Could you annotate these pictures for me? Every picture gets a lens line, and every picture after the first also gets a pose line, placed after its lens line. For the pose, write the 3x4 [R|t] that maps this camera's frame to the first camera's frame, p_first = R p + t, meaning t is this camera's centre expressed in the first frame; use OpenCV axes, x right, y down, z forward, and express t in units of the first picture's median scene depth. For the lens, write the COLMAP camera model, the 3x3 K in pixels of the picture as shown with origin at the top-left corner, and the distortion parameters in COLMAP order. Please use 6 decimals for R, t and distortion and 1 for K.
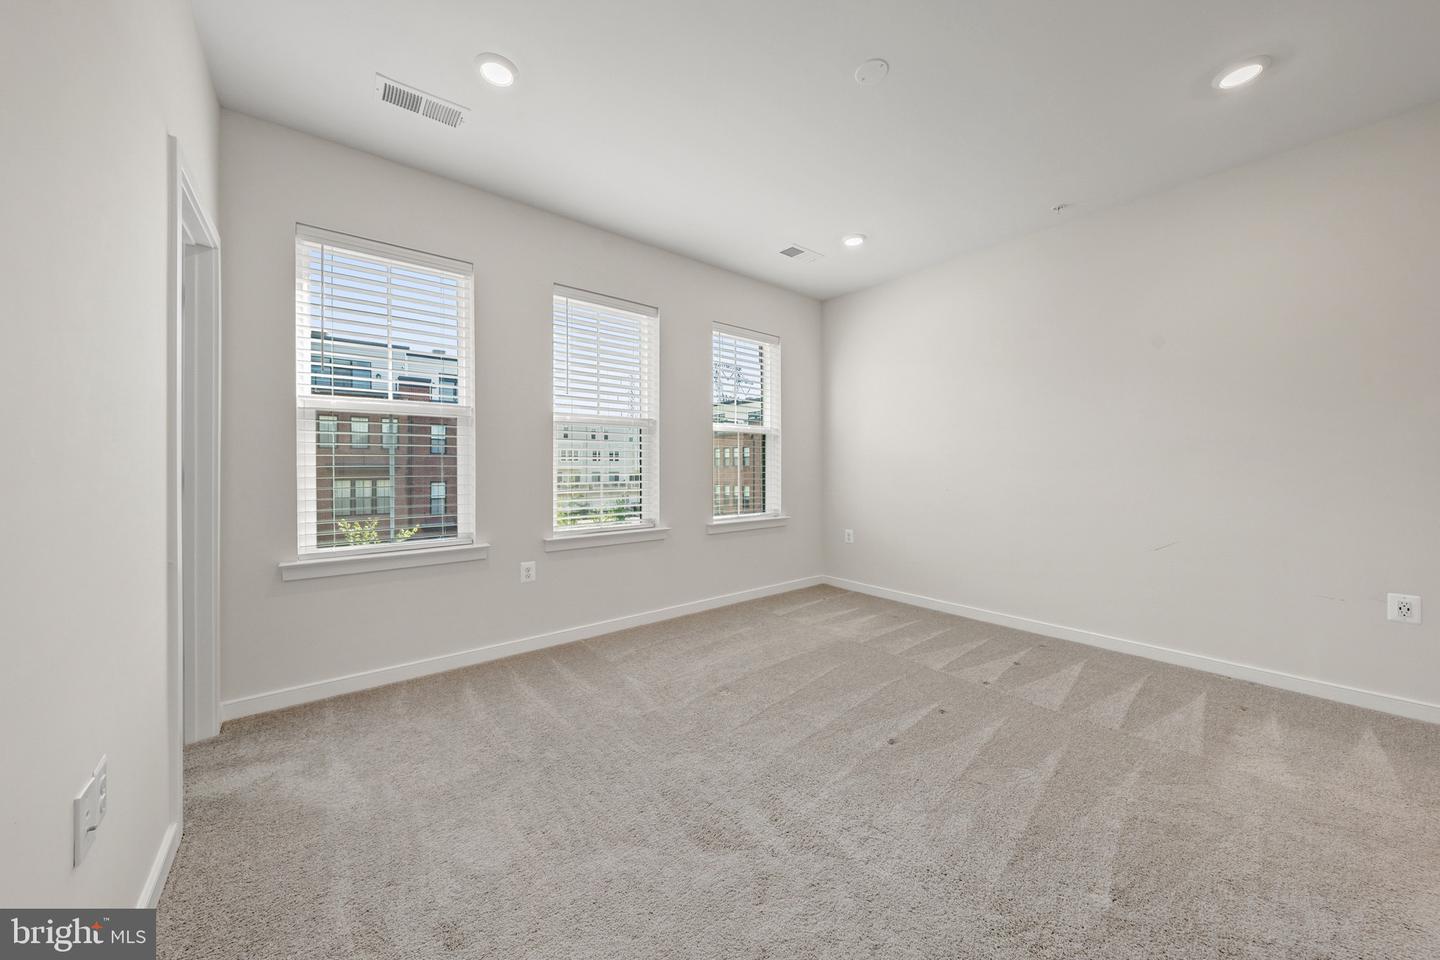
lens RADIAL K [[485.5, 0, 624.3], [0, 485.5, 473.4], [0, 0, 1]] dist [-0.003439, -0.000212]
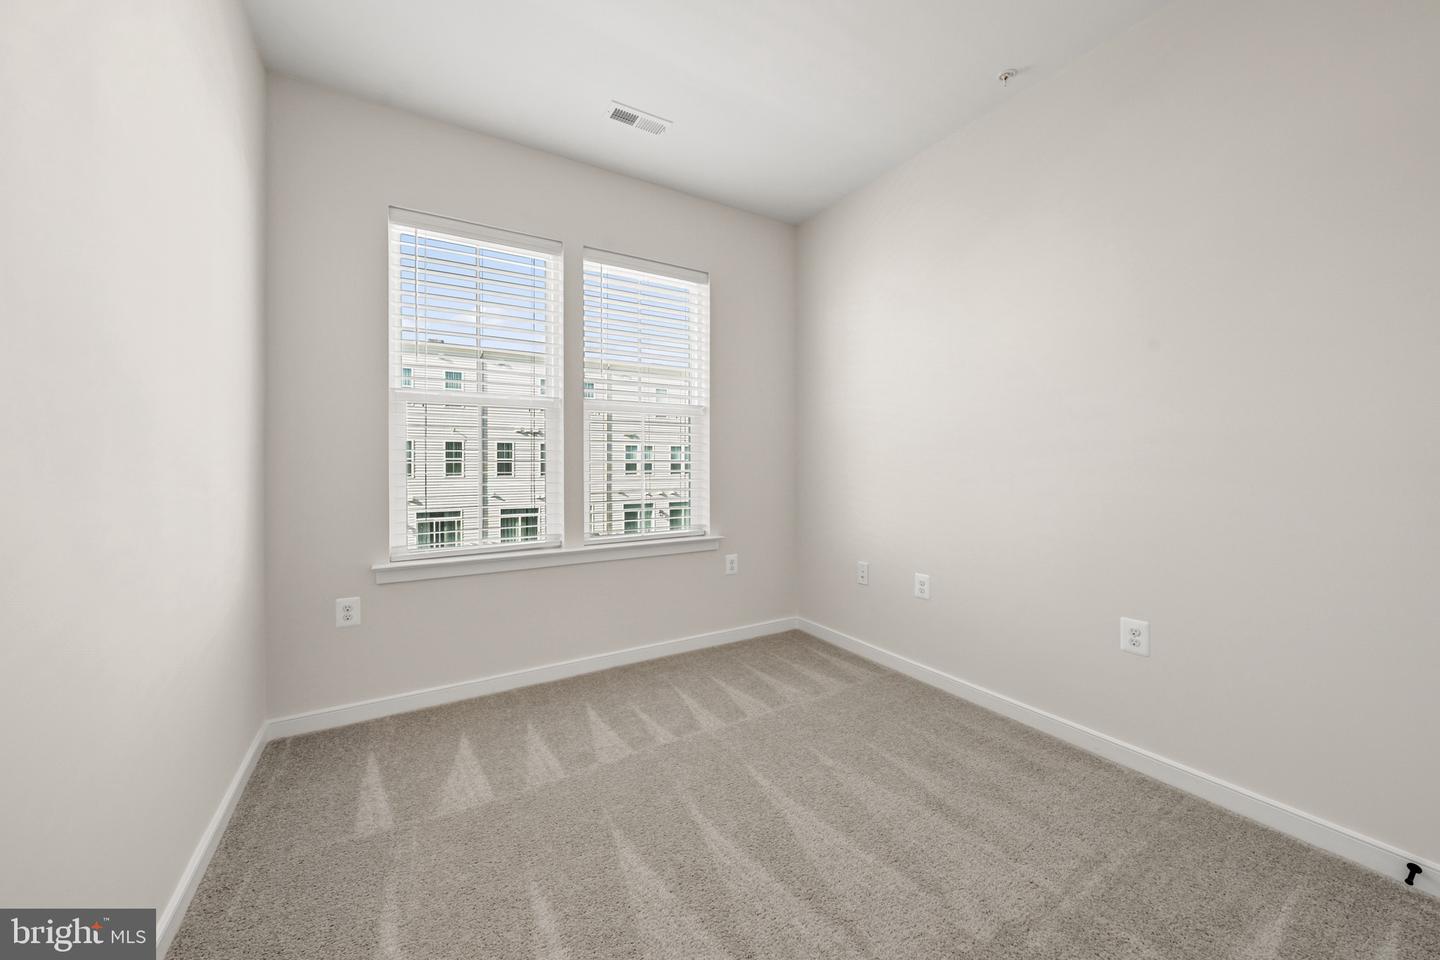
lens RADIAL K [[526.1, 0, 720.4], [0, 526.1, 472.8], [0, 0, 1]] dist [-0.009048, -0.000026]
pose [[0.998445, -0.000974, -0.055741, 0.141860], [0.001269, 0.999985, 0.005258, -0.001283], [0.055735, -0.005321, 0.998431, 0.098173]]
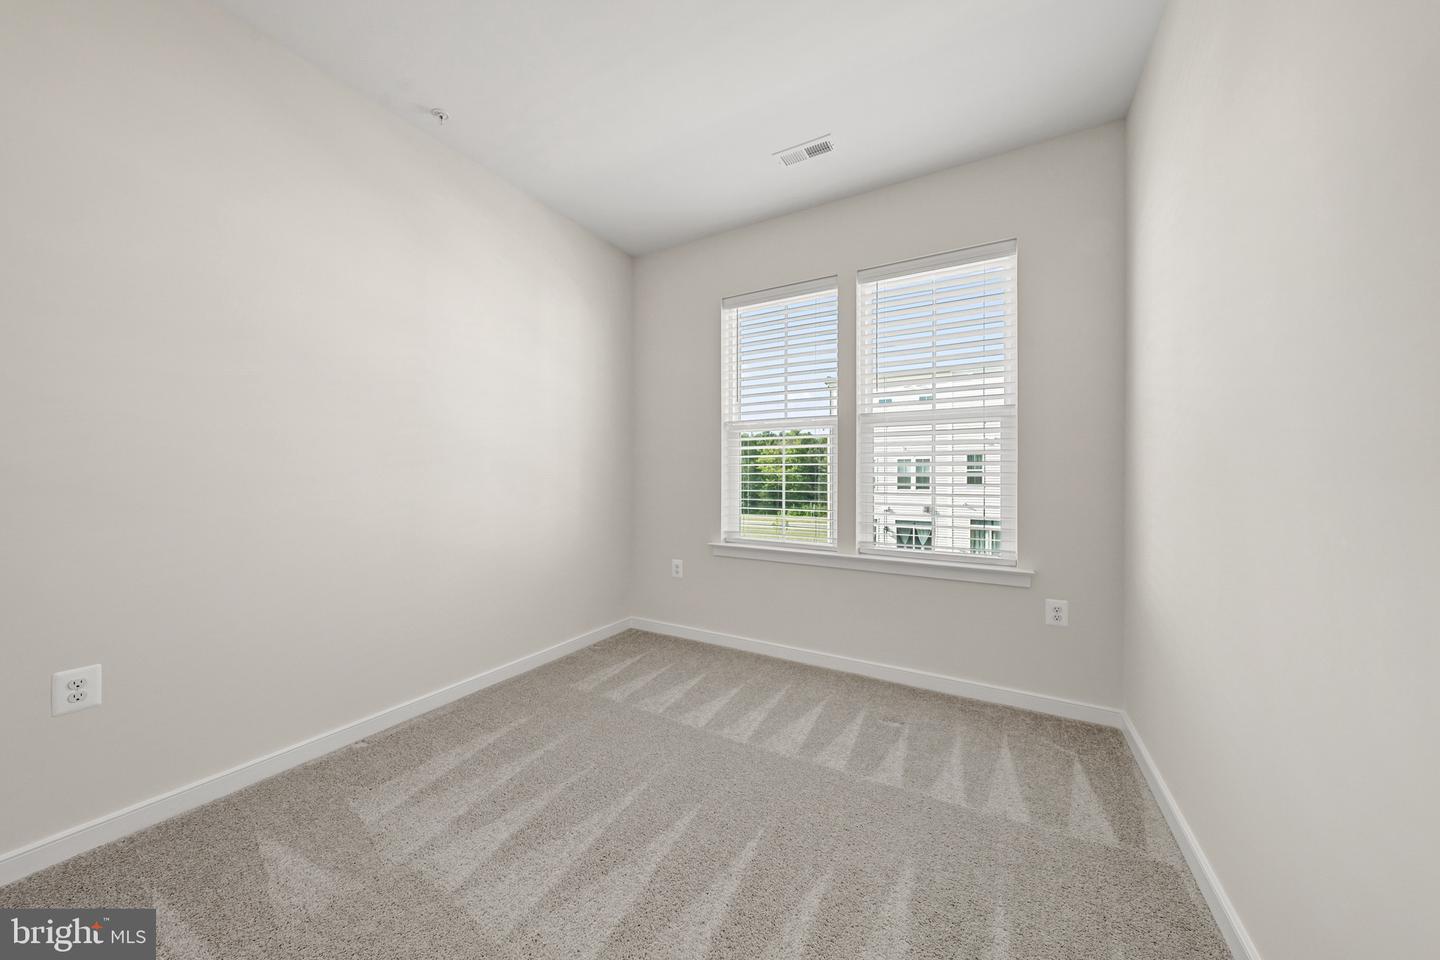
lens RADIAL K [[485.5, 0, 713.8], [0, 485.5, 477.2], [0, 0, 1]] dist [-0.003439, -0.000212]
pose [[0.425940, 0.008092, -0.904715, 0.486367], [-0.016567, 0.999862, 0.001143, -0.006273], [0.904600, 0.014501, 0.426016, 0.336465]]
